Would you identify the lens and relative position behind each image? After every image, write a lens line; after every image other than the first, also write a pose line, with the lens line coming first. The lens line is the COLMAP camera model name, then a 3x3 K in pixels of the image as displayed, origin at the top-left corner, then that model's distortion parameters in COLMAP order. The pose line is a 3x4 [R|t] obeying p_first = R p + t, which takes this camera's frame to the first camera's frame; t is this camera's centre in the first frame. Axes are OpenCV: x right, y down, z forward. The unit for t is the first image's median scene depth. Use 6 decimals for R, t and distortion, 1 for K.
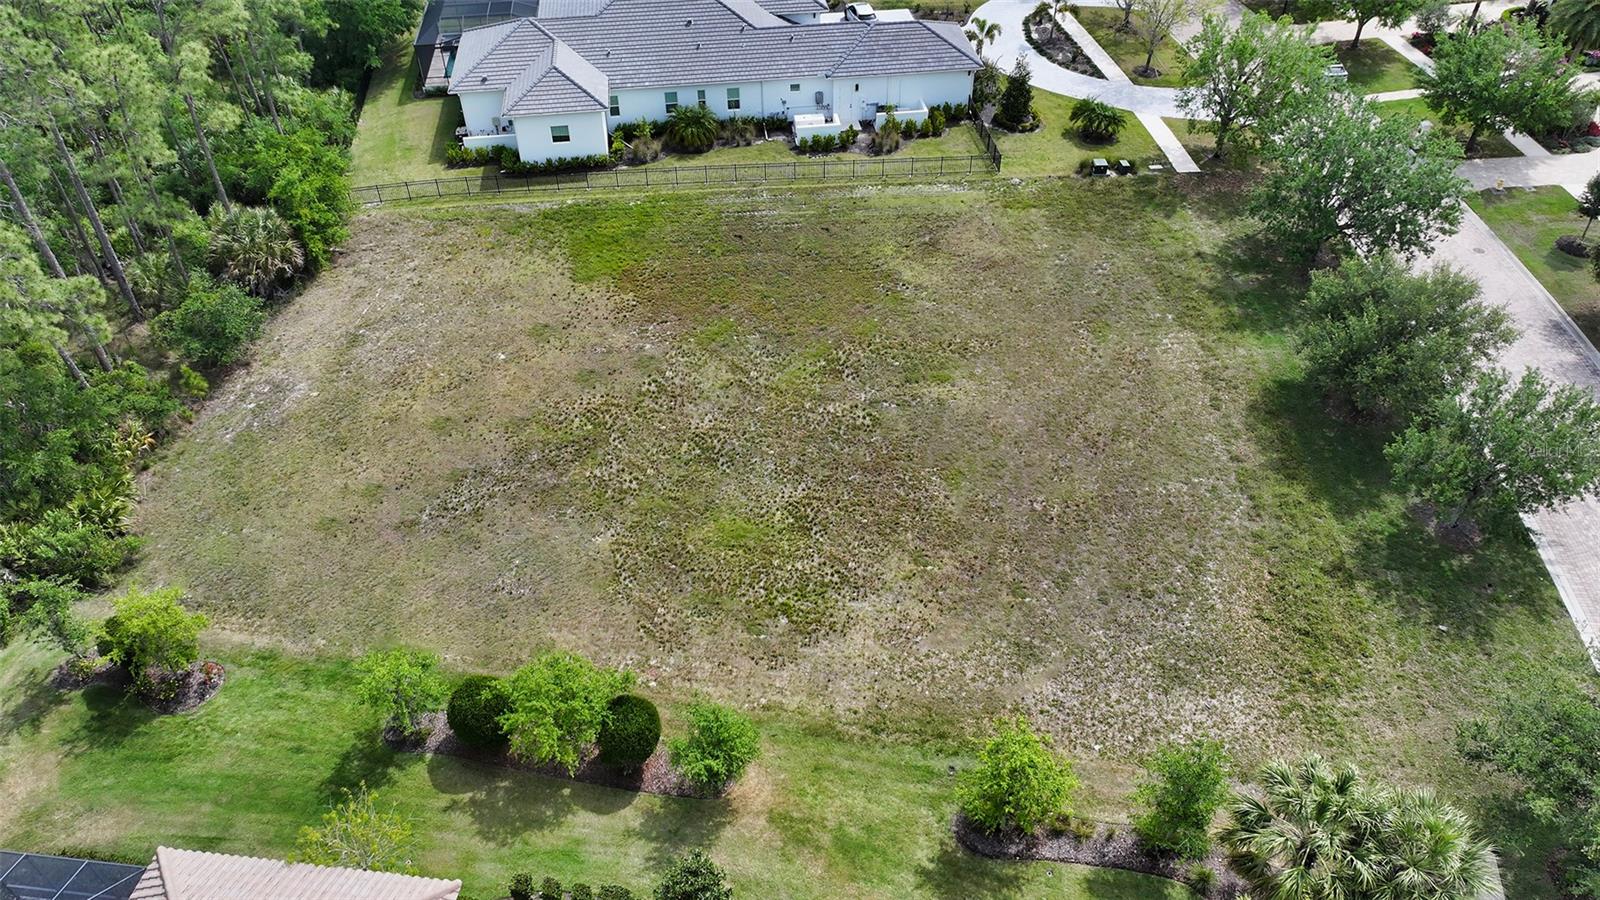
lens RADIAL K [[1117.2, 0, 800.0], [0, 1117.2, 450.0], [0, 0, 1]] dist [-0.007710, 0.019006]
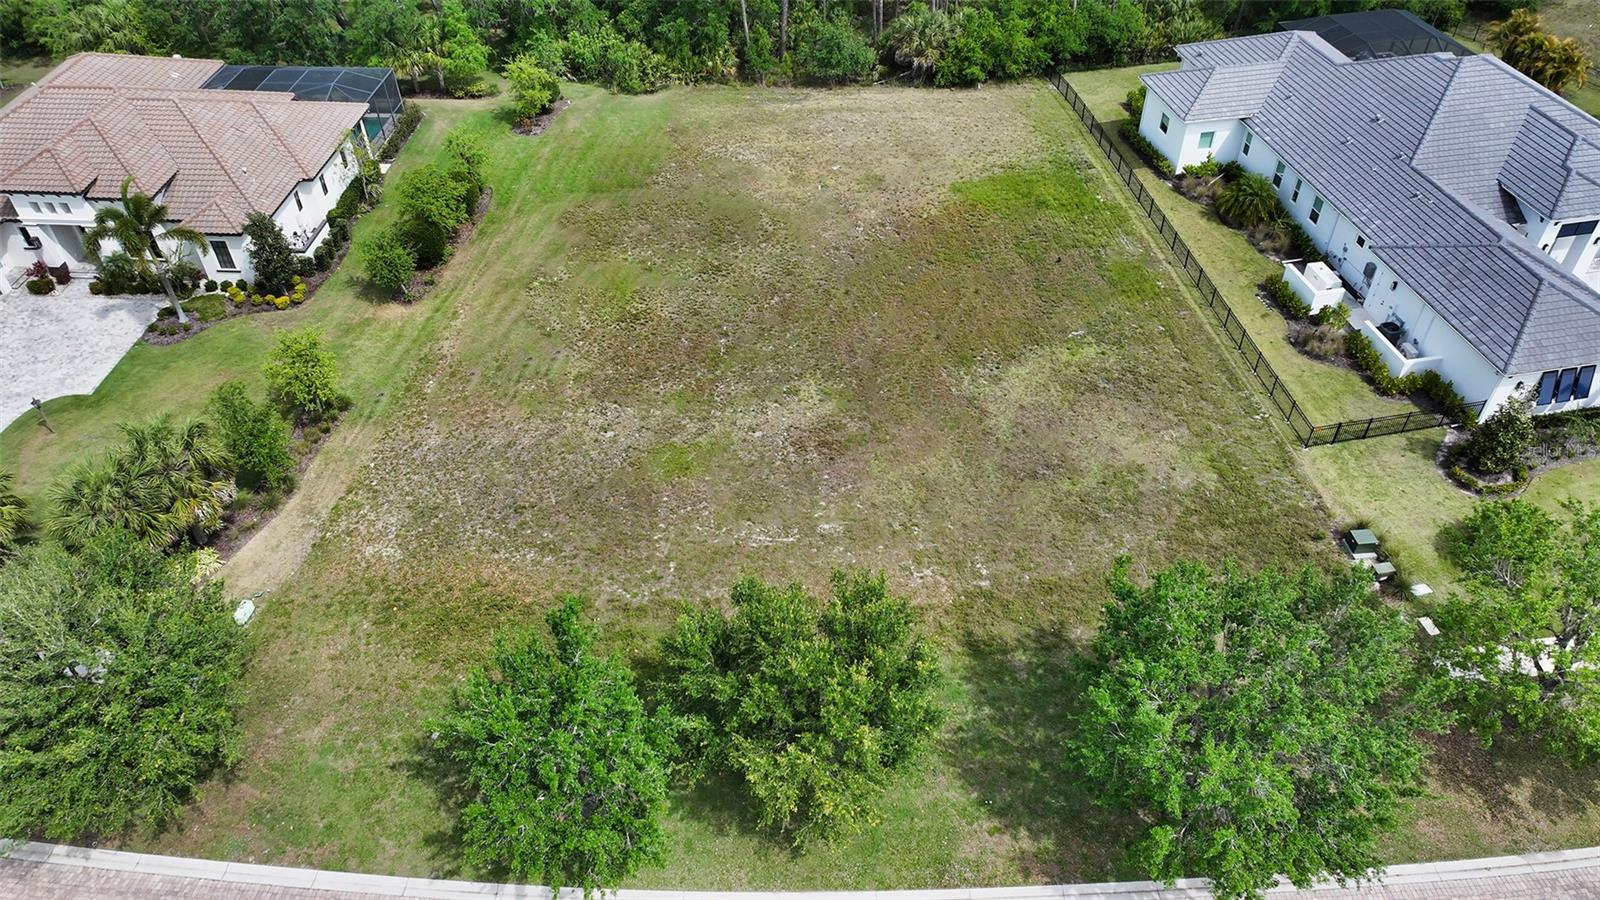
lens RADIAL K [[1114.2, 0, 800.0], [0, 1114.2, 450.0], [0, 0, 1]] dist [-0.002314, -0.003633]
pose [[0.063807, 0.677569, -0.732686, 0.772028], [-0.657120, 0.581081, 0.480143, -0.428099], [0.751080, 0.450826, 0.482321, 0.472714]]
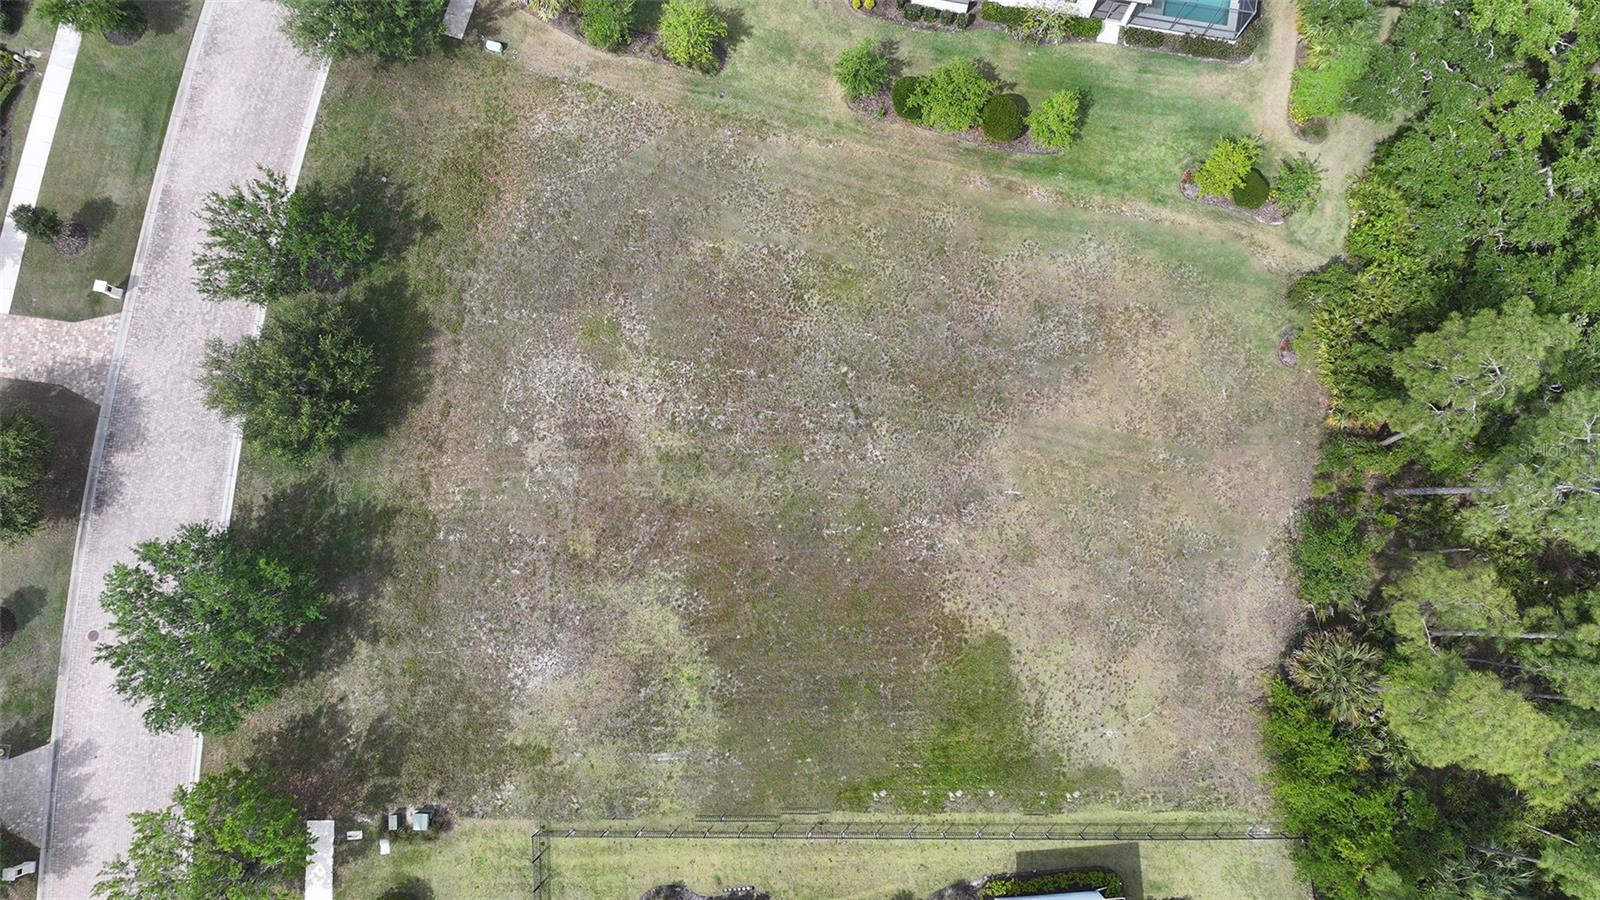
lens RADIAL K [[1117.2, 0, 800.0], [0, 1117.2, 450.0], [0, 0, 1]] dist [-0.007710, 0.019006]
pose [[-0.997985, -0.052104, 0.036207, -0.045672], [0.059437, -0.568023, 0.820864, -0.884560], [-0.022204, 0.821362, 0.569976, 0.294770]]
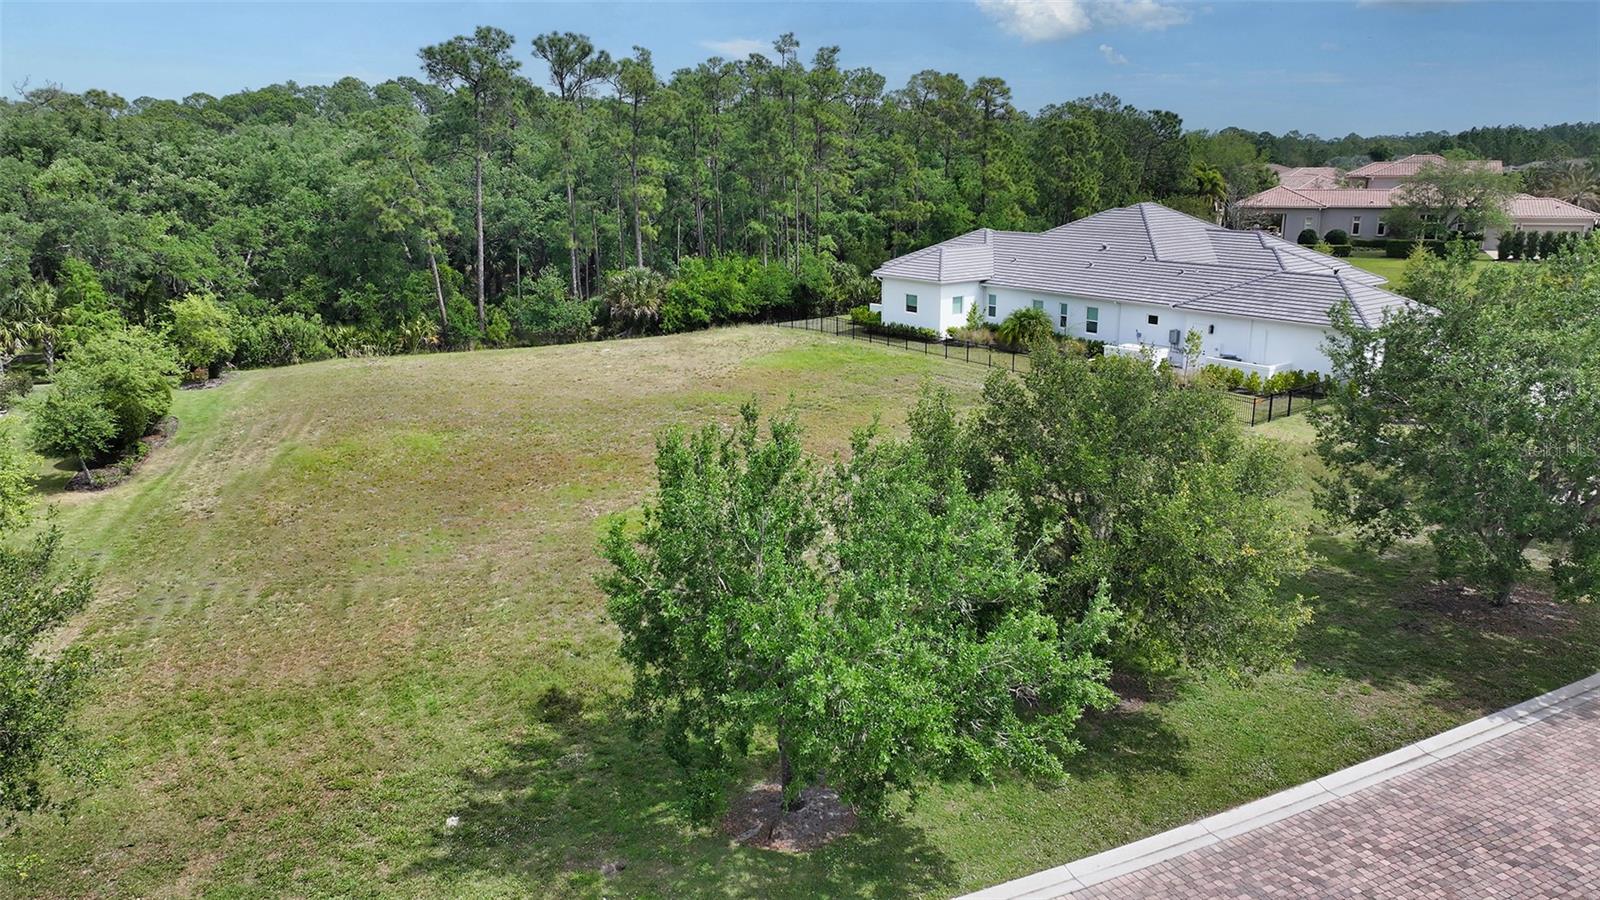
lens RADIAL K [[1117.2, 0, 800.0], [0, 1117.2, 450.0], [0, 0, 1]] dist [-0.007710, 0.019006]
pose [[0.495322, 0.231028, -0.837426, 0.699024], [-0.578963, 0.806482, -0.119955, 0.004829], [0.647656, 0.544255, 0.533225, 0.530735]]
